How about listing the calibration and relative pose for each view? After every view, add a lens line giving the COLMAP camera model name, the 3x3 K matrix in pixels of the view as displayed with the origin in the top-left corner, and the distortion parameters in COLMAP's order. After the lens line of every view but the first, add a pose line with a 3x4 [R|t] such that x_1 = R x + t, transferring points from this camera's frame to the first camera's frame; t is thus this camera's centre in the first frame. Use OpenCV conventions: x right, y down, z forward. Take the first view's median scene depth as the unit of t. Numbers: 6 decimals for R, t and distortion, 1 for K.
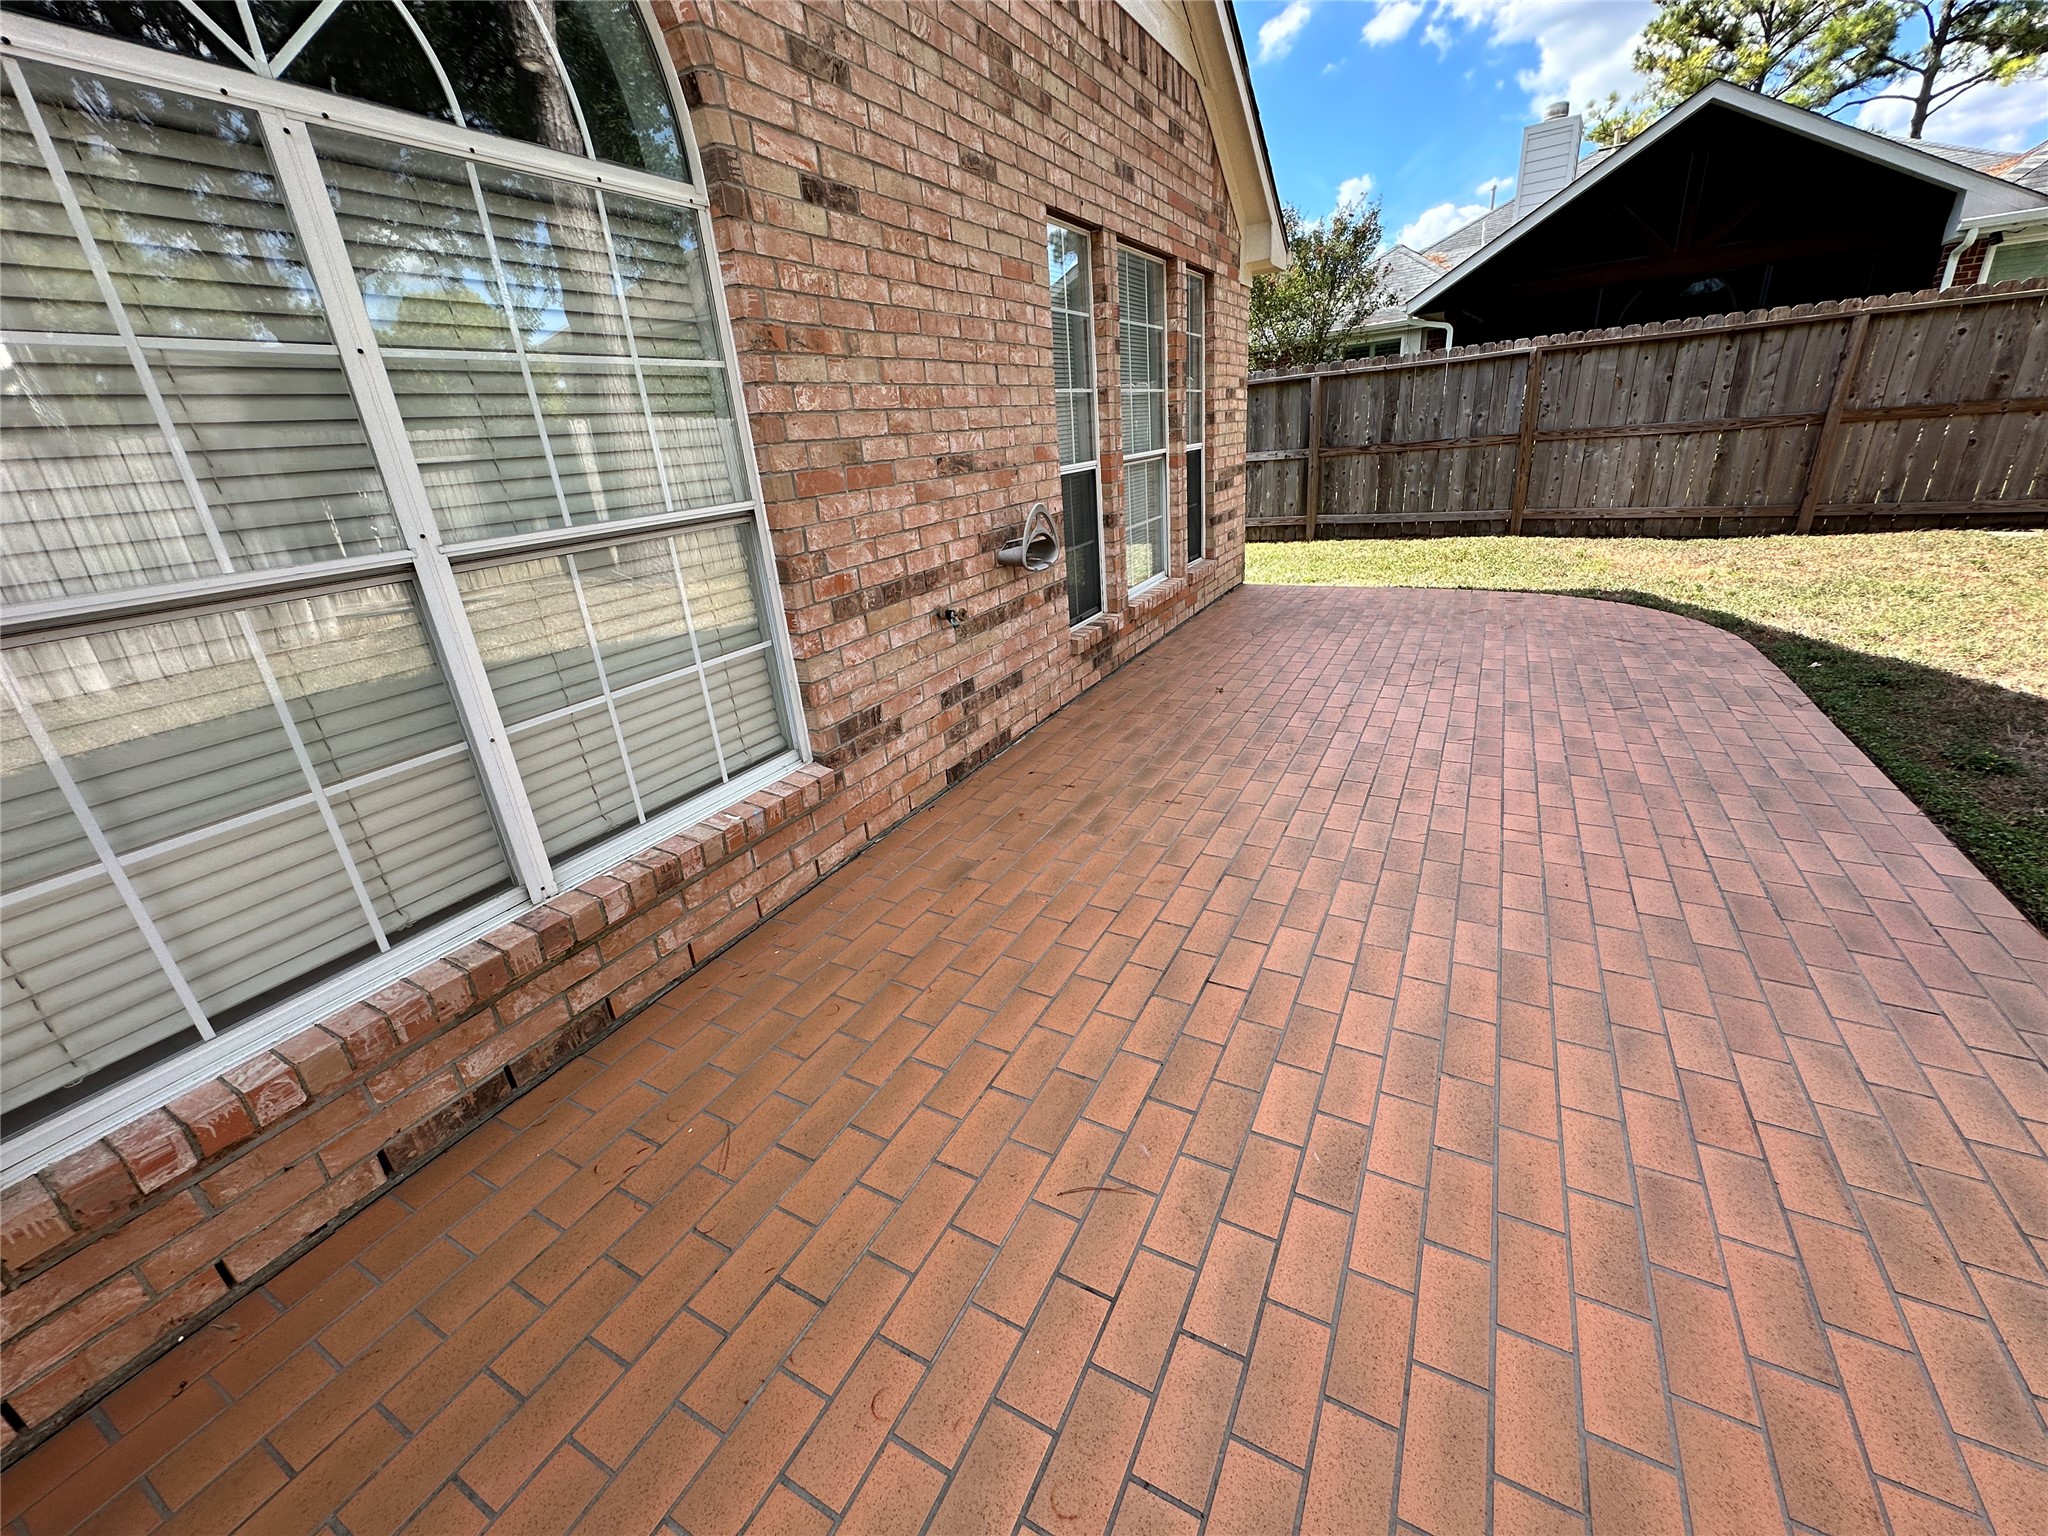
lens RADIAL K [[820.7, 0, 1017.7], [0, 820.7, 776.3], [0, 0, 1]] dist [-0.002005, 0.001119]
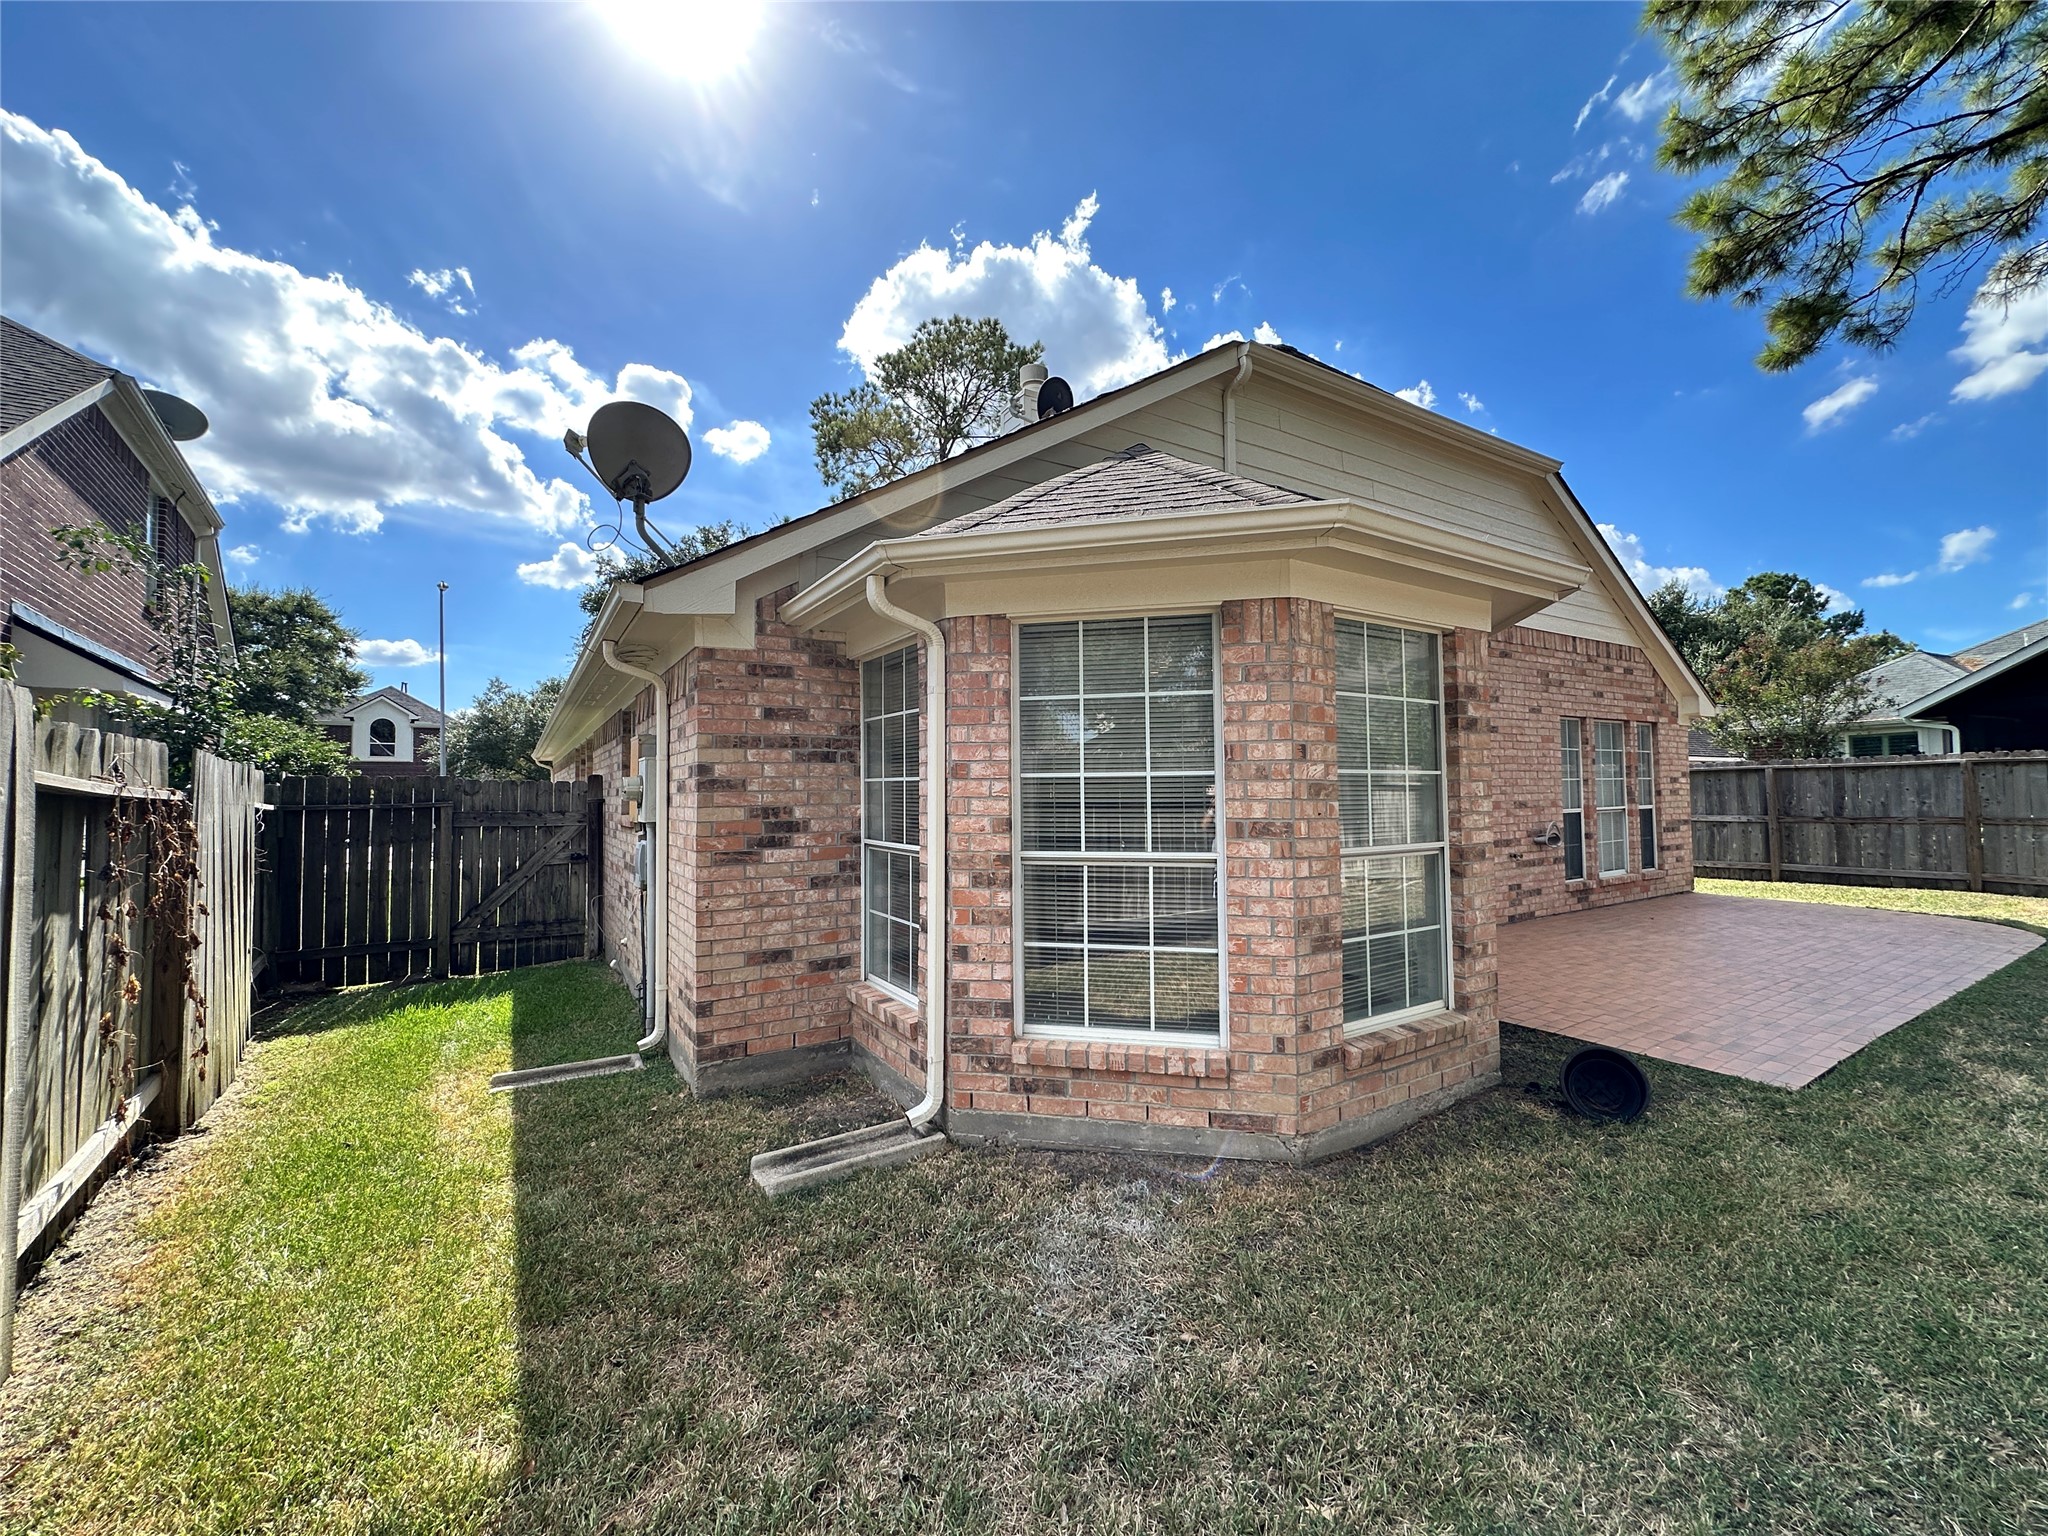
lens RADIAL K [[879.1, 0, 1010.4], [0, 879.1, 767.3], [0, 0, 1]] dist [0.003283, 0.000272]
pose [[0.880253, 0.056660, -0.471109, -0.103757], [-0.234036, 0.915523, -0.327179, 0.458110], [0.412773, 0.398256, 0.819152, -1.144056]]
